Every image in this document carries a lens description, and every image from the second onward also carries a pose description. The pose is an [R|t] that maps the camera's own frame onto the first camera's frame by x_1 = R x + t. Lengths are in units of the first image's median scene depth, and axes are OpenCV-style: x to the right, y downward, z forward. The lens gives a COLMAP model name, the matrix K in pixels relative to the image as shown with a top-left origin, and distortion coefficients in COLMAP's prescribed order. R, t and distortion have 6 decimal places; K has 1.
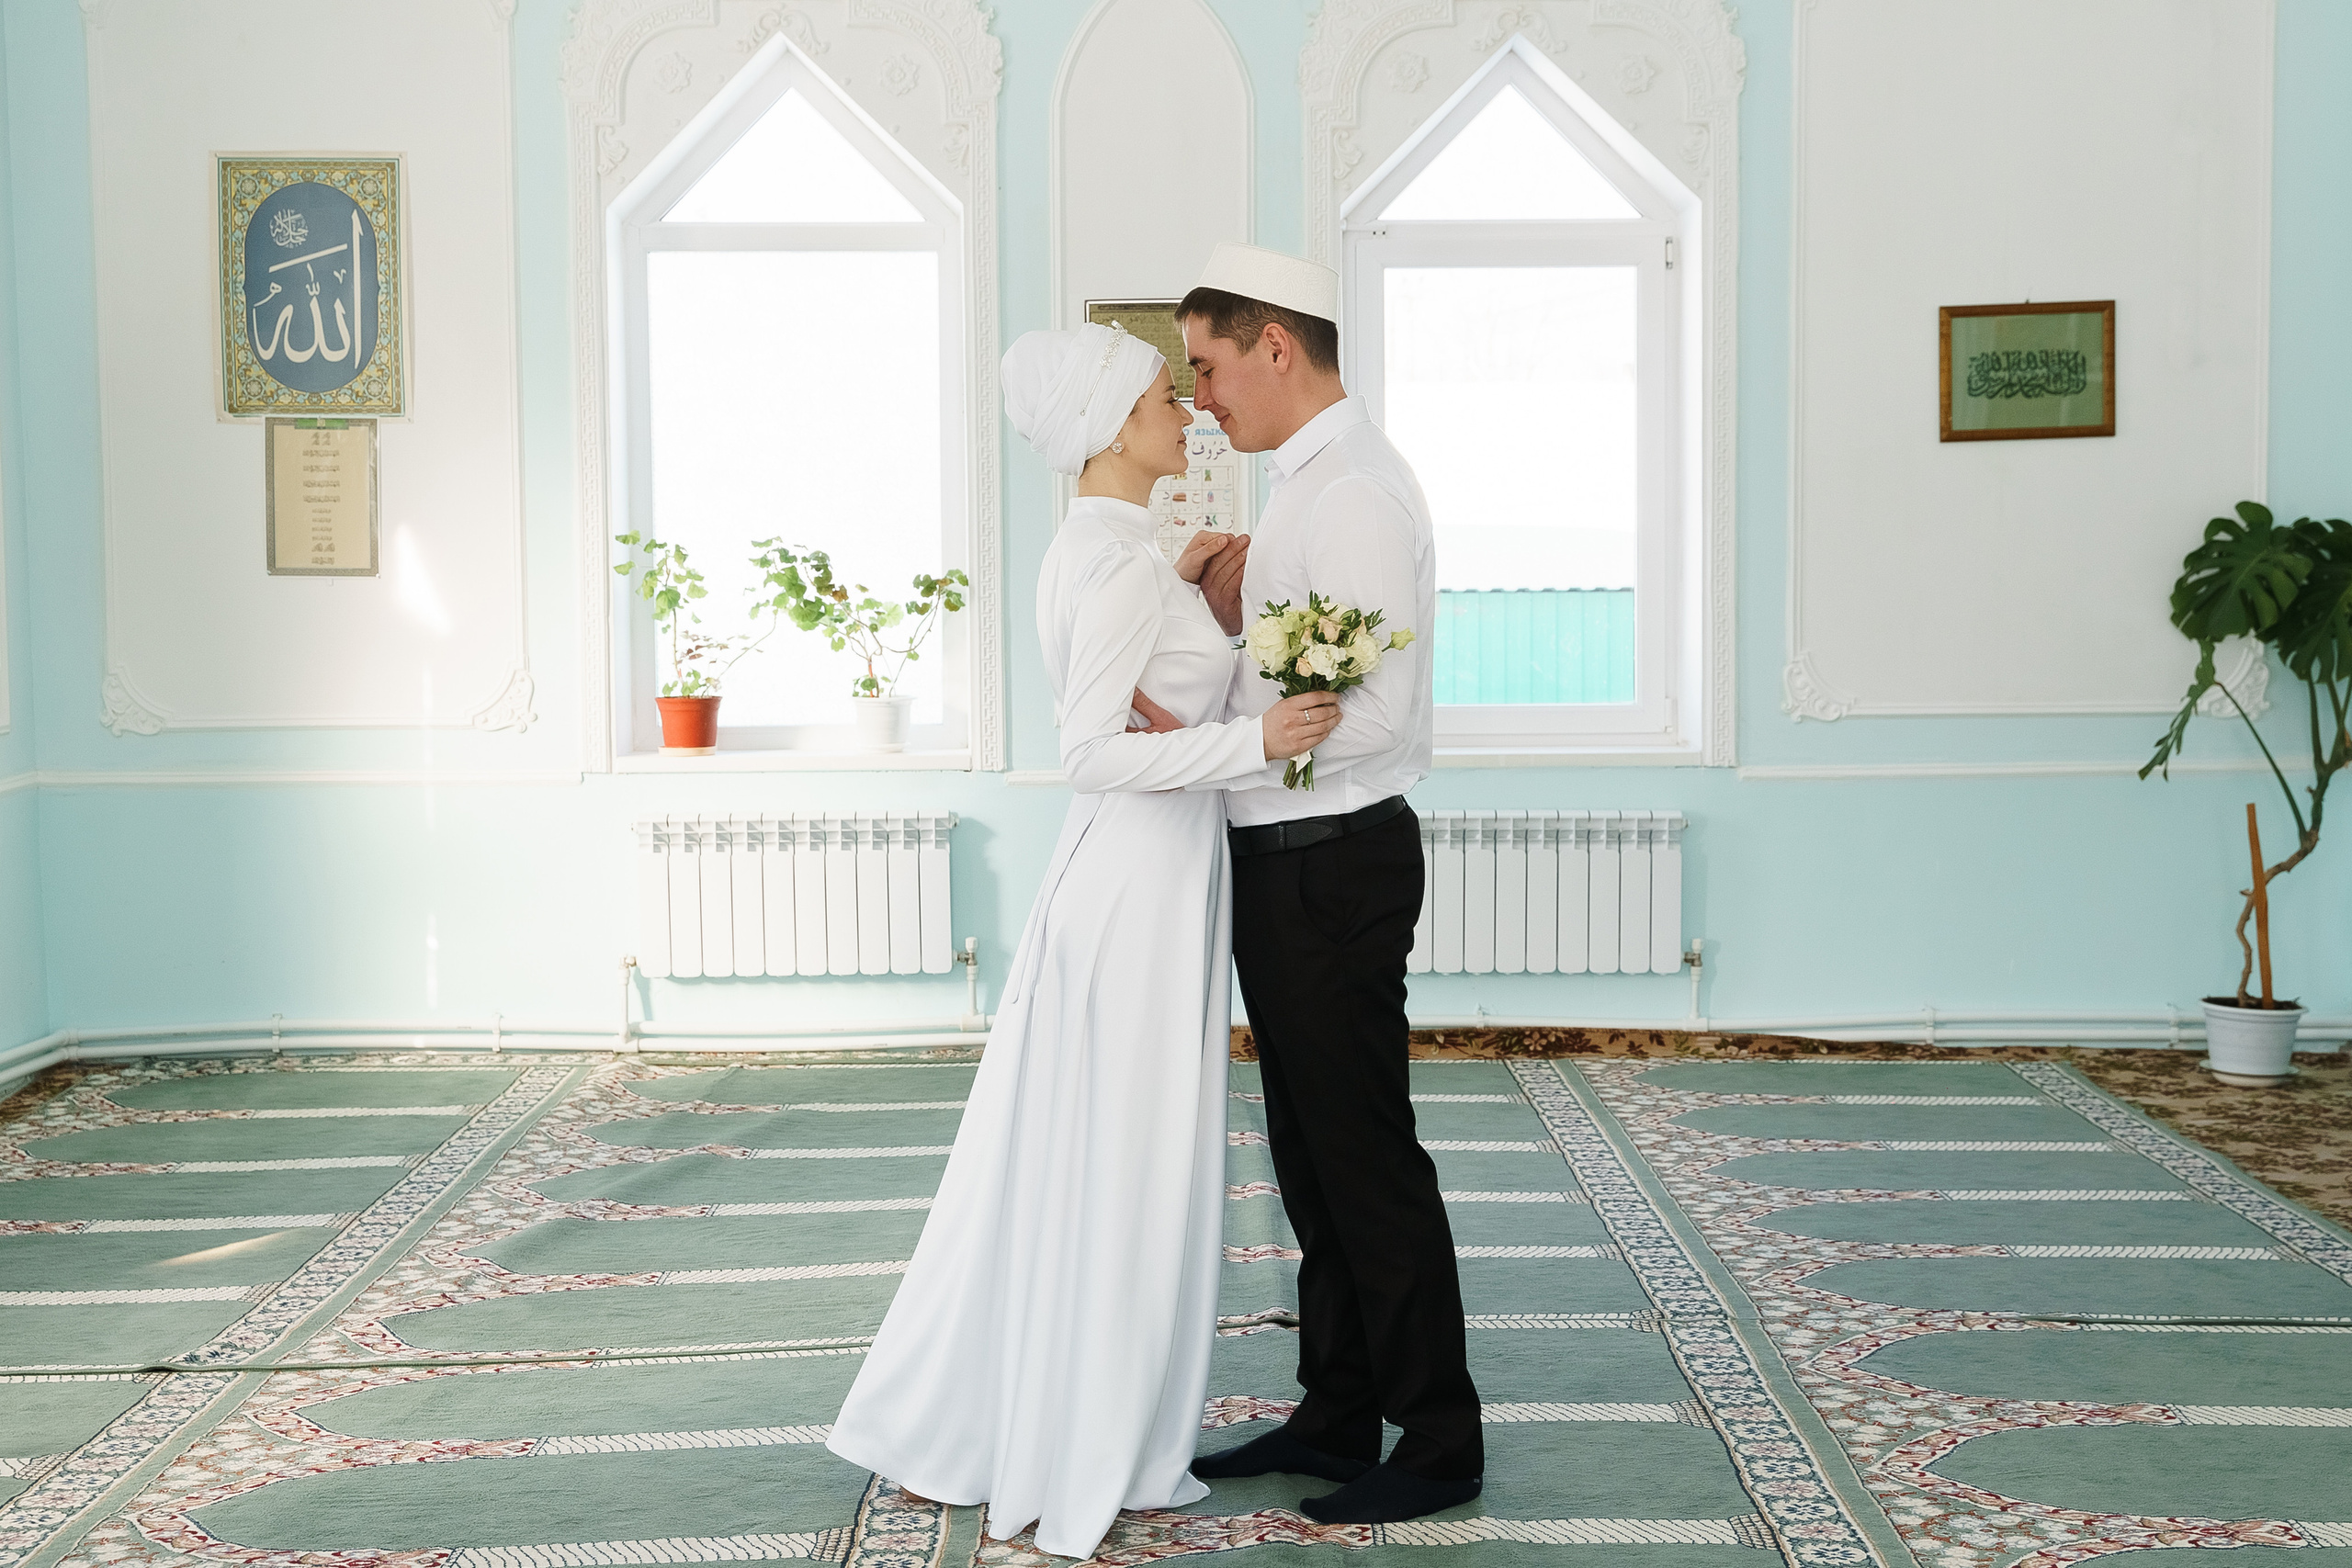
lens RADIAL K [[3672.6, 0, 1196.8], [0, 3672.6, 775.3], [0, 0, 1]] dist [0.021612, 0.000000]
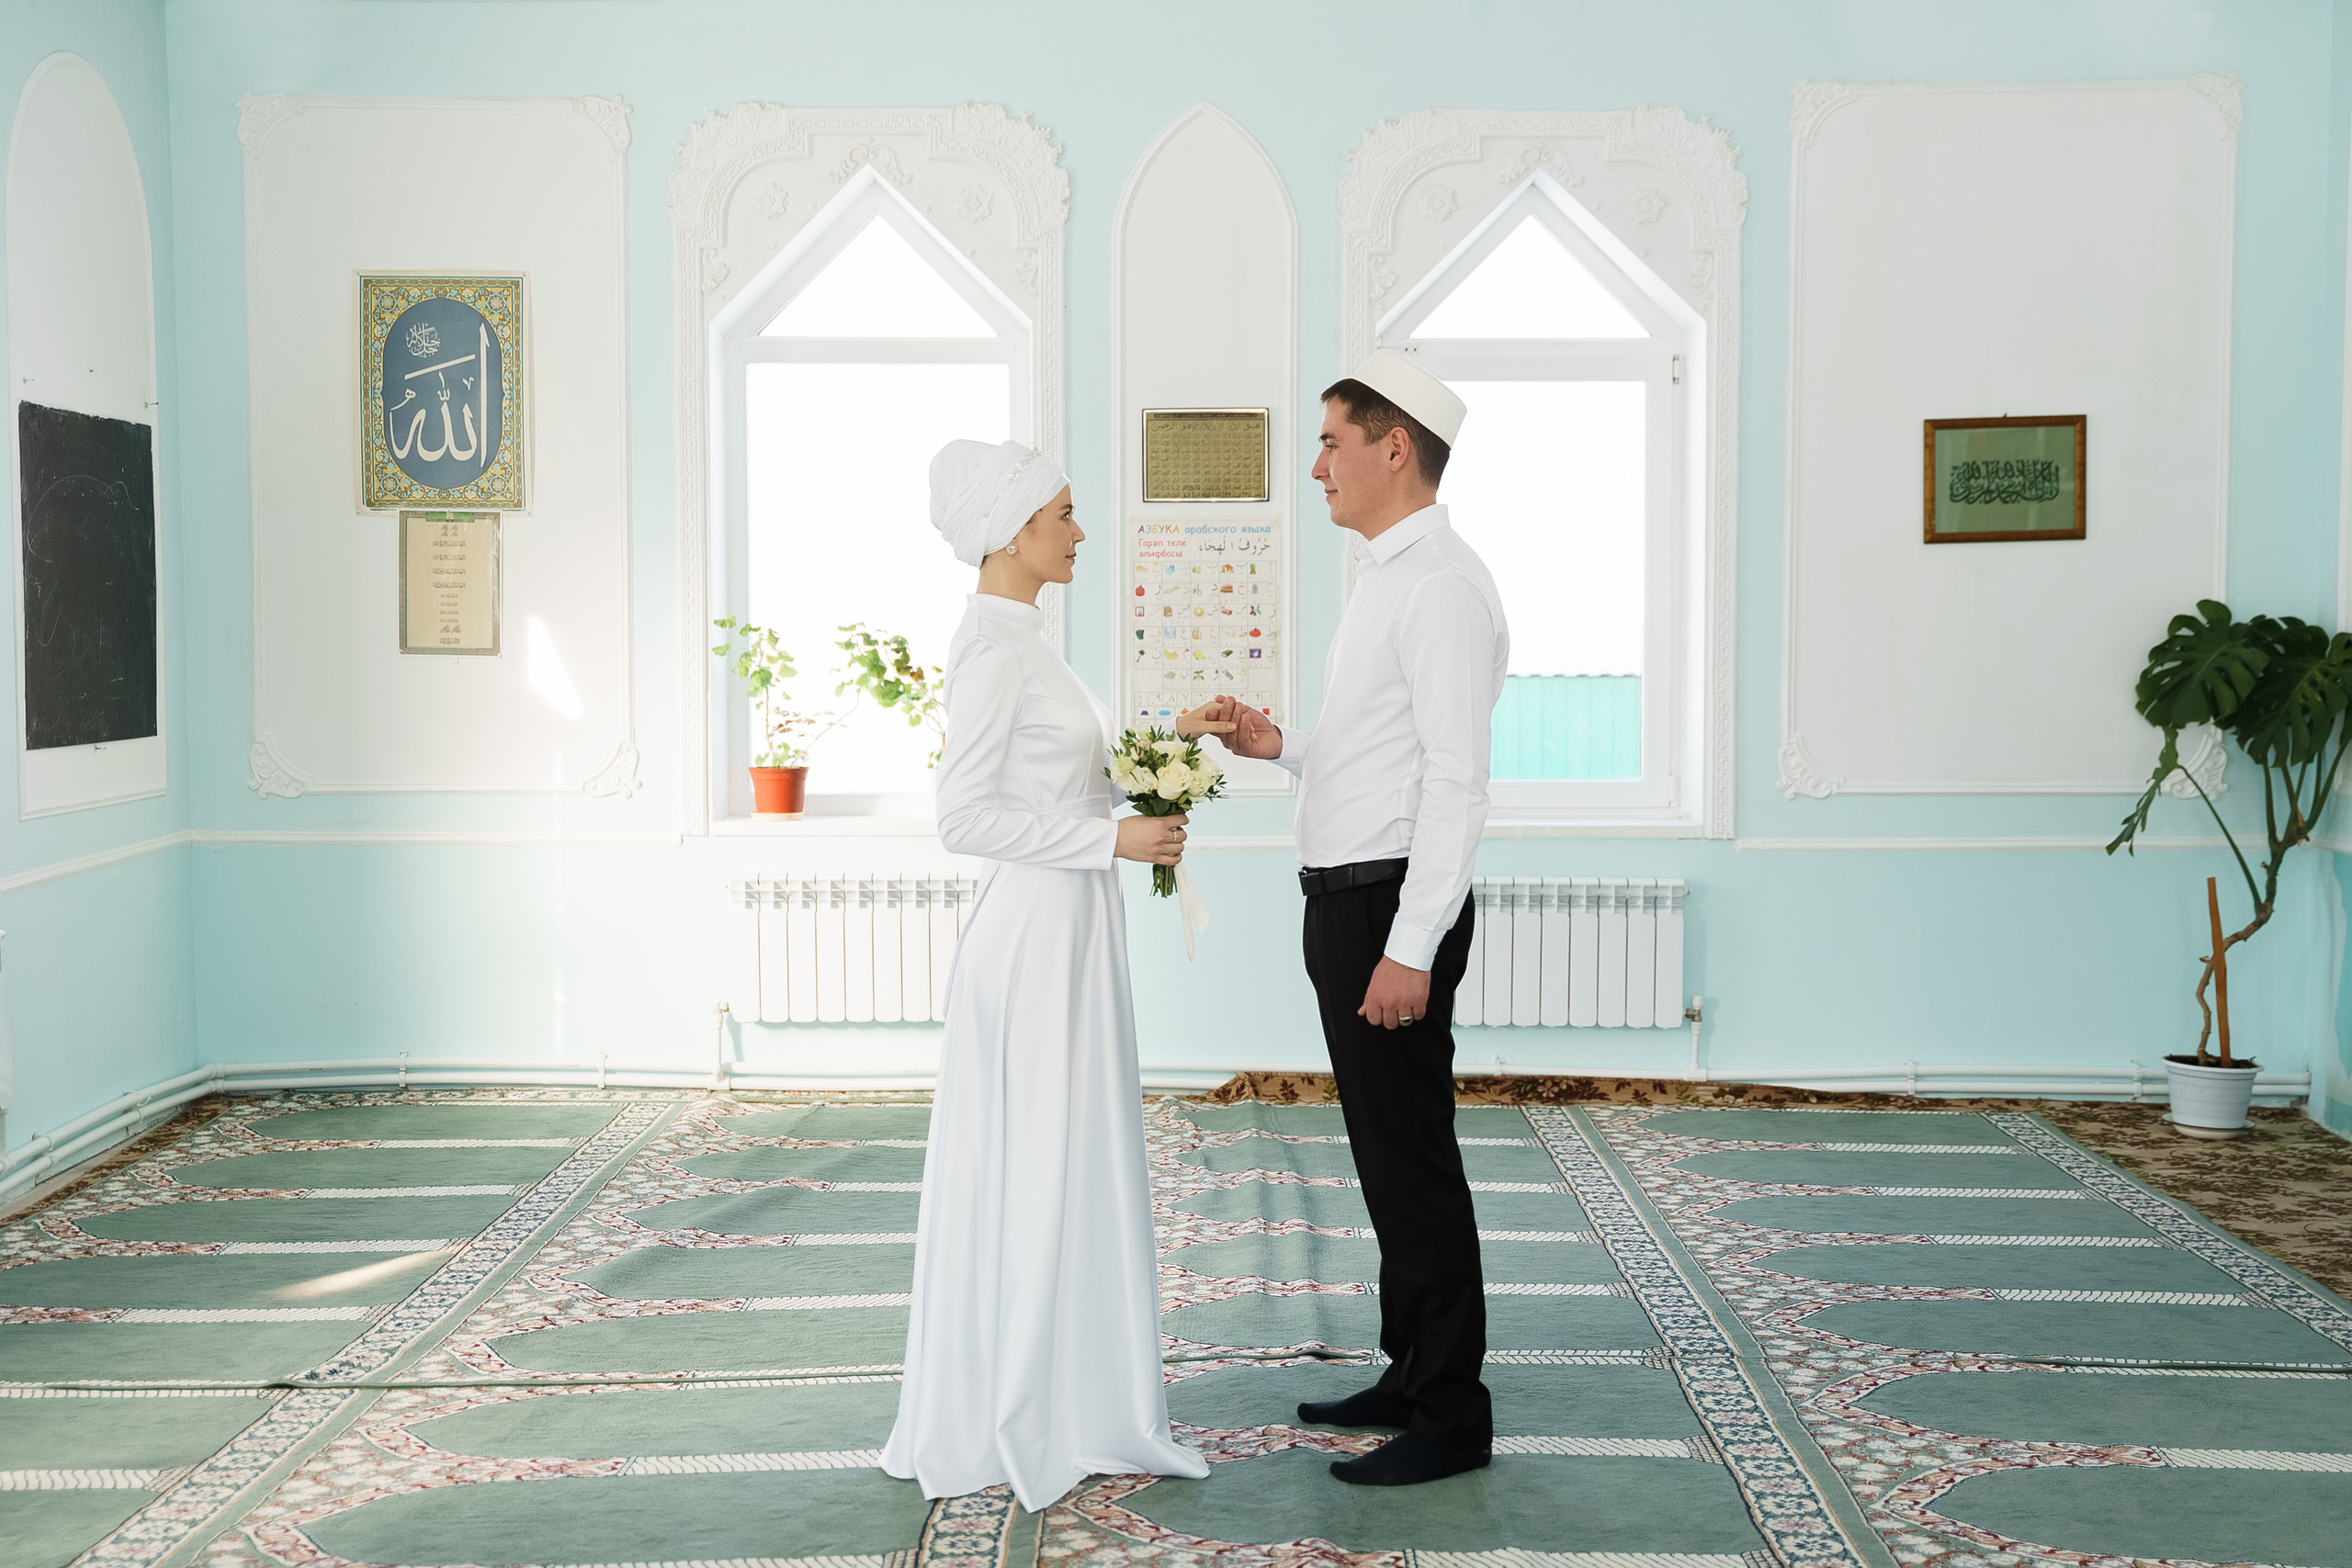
lens RADIAL K [[3335.3, 0, 1159.8], [0, 3335.3, 795.1], [0, 0, 1]] dist [0.018744, 0.000000]
pose [[0.999675, 0.008616, -0.023991, -0.000298], [-0.008945, 0.999867, -0.013657, -0.000337], [0.023870, 0.013867, 0.999619, 0.004727]]
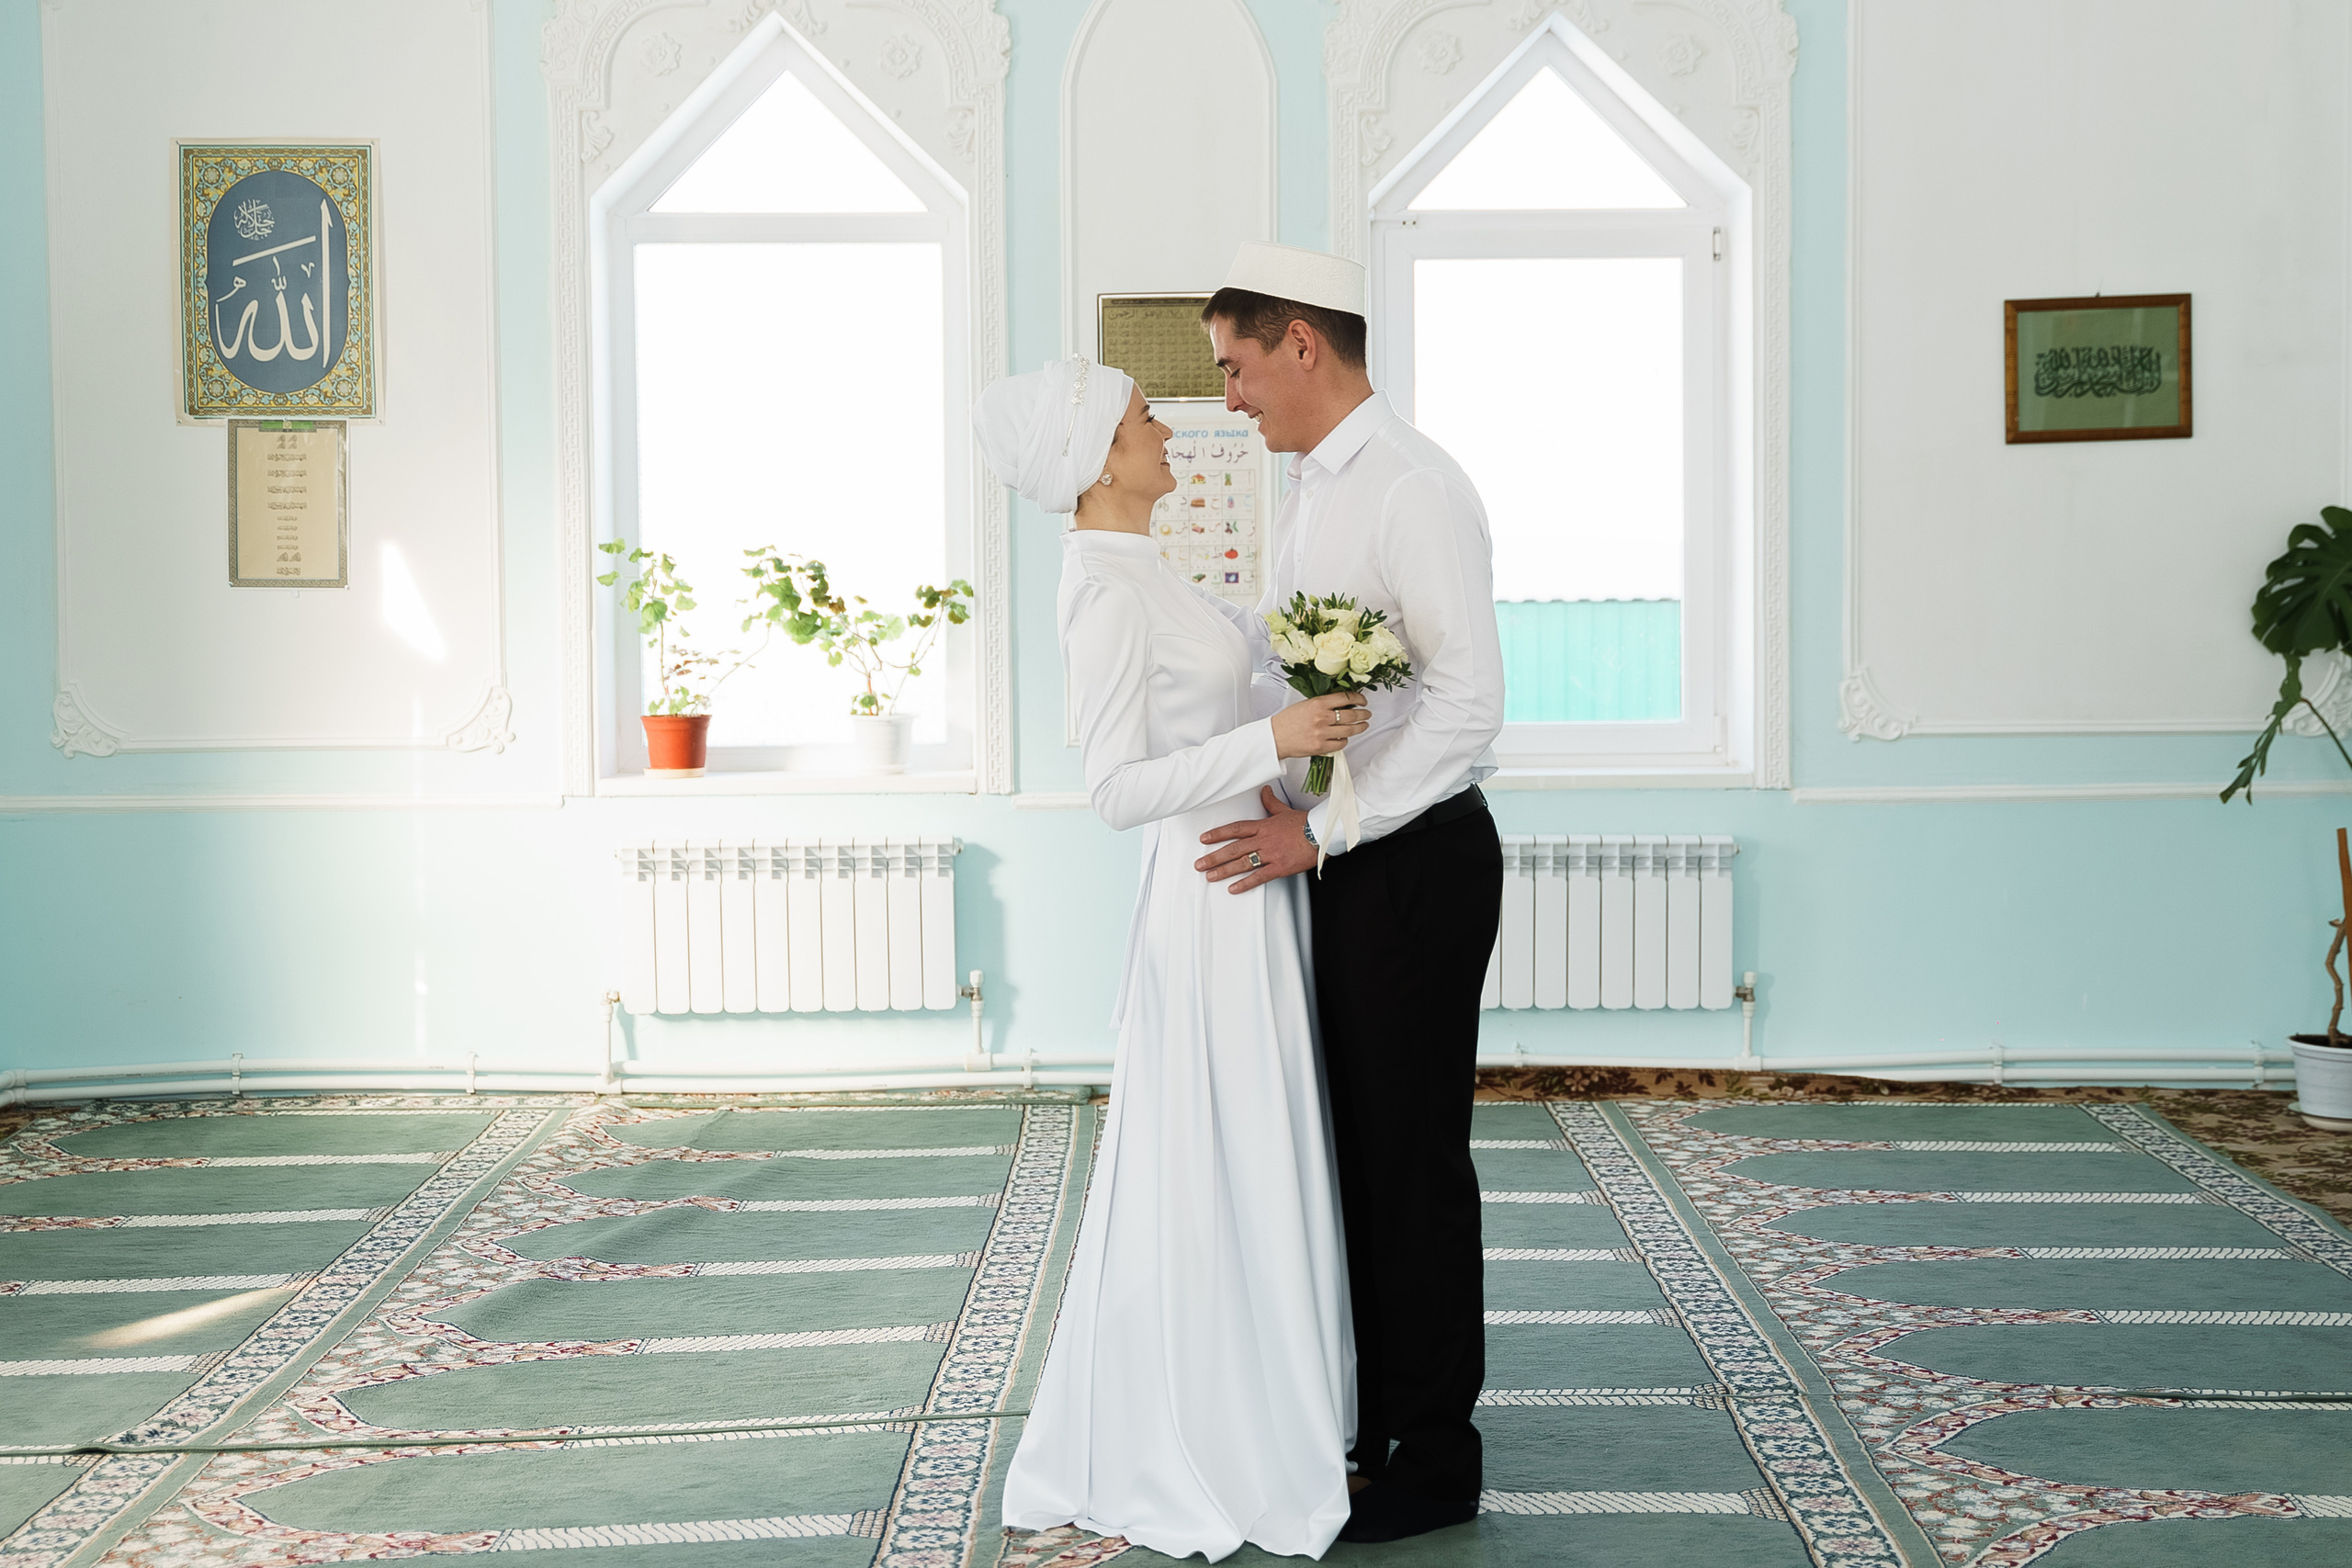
lens RADIAL K [[3335.3, 0, 1170.4], [0, 3335.3, 699.7], [0, 0, 1]] dist [0.018744, 0.000000]
pose [[0.999923, -0.000724, -0.012389, -0.001175], [0.000418, 0.999695, -0.024682, -0.004187], [0.012403, 0.024675, 0.999619, 0.147534]]
